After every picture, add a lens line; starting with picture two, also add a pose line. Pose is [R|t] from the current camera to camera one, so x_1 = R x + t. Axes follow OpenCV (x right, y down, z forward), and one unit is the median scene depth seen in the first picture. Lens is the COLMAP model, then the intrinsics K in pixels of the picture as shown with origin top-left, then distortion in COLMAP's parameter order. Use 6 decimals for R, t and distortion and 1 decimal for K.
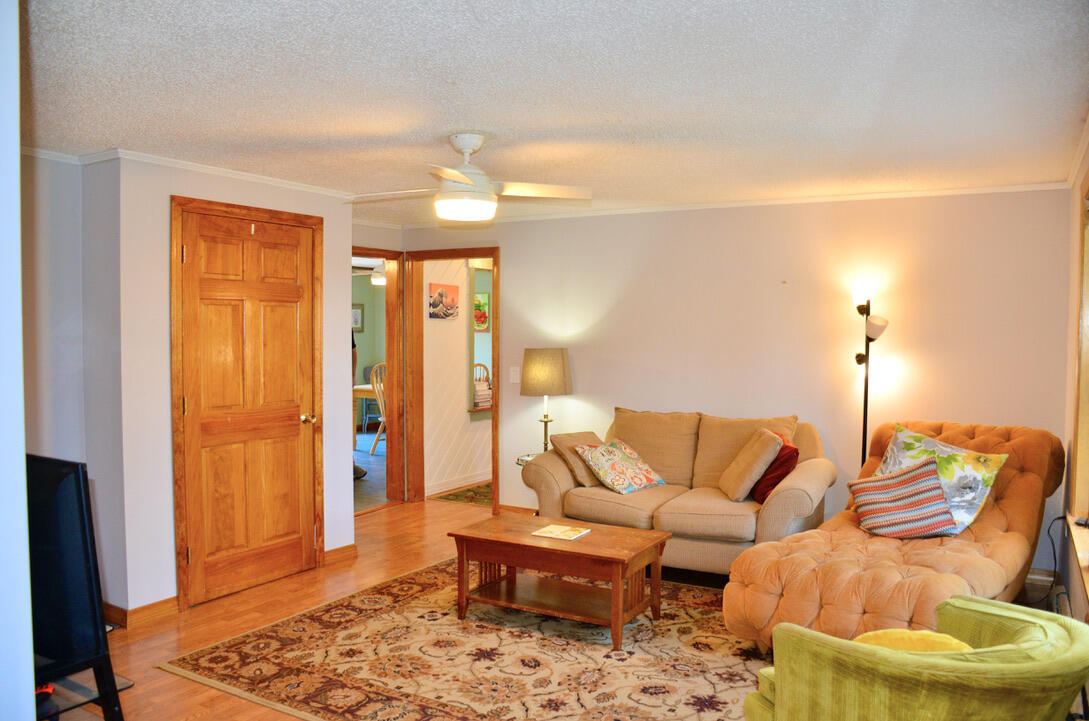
lens RADIAL K [[854.0, 0, 537.0], [0, 854.0, 371.9], [0, 0, 1]] dist [-0.155196, 0.132083]
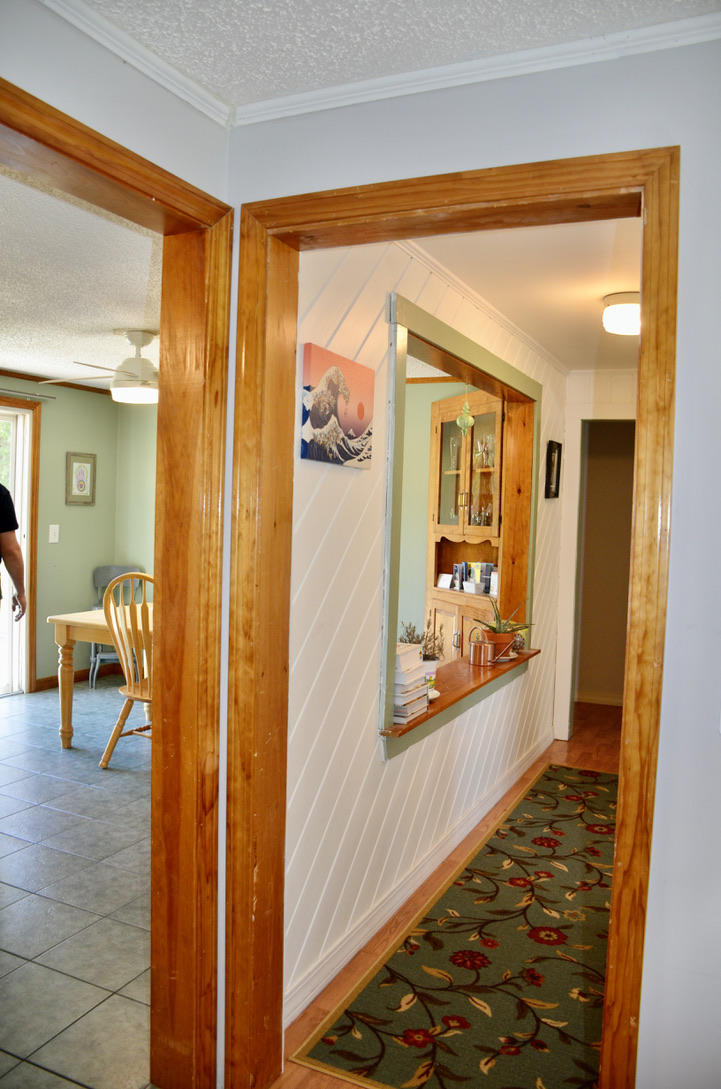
lens RADIAL K [[854.0, 0, 360.5], [0, 854.0, 544.5], [0, 0, 1]] dist [-0.155196, 0.132083]
pose [[0.995030, 0.023433, 0.096776, -0.131840], [-0.022678, 0.999703, -0.008894, -0.030235], [-0.096956, 0.006655, 0.995266, 0.688852]]
